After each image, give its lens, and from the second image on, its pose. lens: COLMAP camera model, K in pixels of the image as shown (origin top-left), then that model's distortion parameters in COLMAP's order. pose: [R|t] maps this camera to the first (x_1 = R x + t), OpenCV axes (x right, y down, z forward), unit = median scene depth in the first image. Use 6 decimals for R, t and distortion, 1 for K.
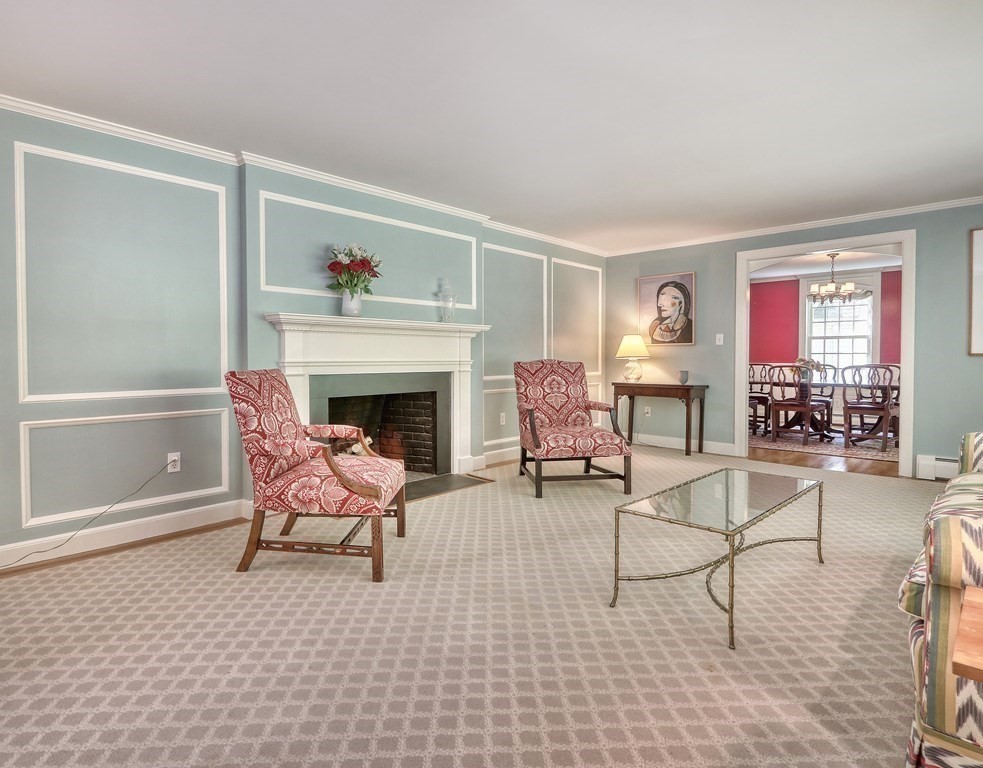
lens RADIAL K [[558.6, 0, 488.6], [0, 558.6, 374.3], [0, 0, 1]] dist [-0.000843, -0.000262]
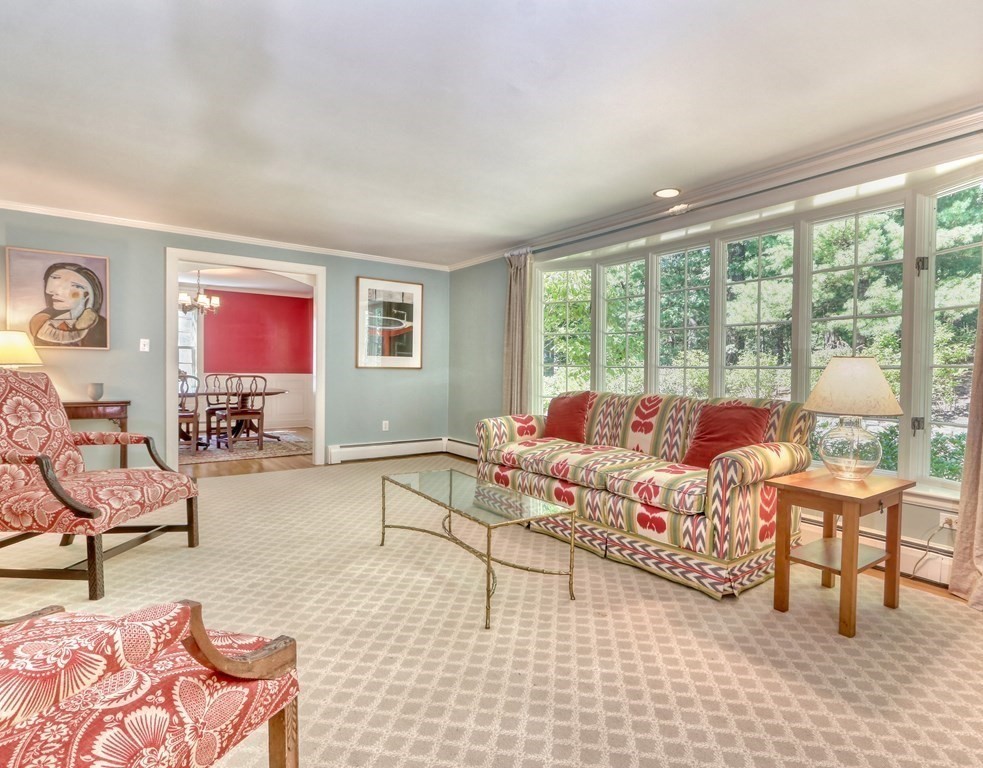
lens RADIAL K [[528.6, 0, 492.7], [0, 528.6, 381.4], [0, 0, 1]] dist [0.000221, 0.000257]
pose [[0.183917, -0.017272, 0.982790, -0.333407], [0.016816, 0.999755, 0.014423, -0.012408], [-0.982798, 0.013874, 0.184163, 0.406464]]
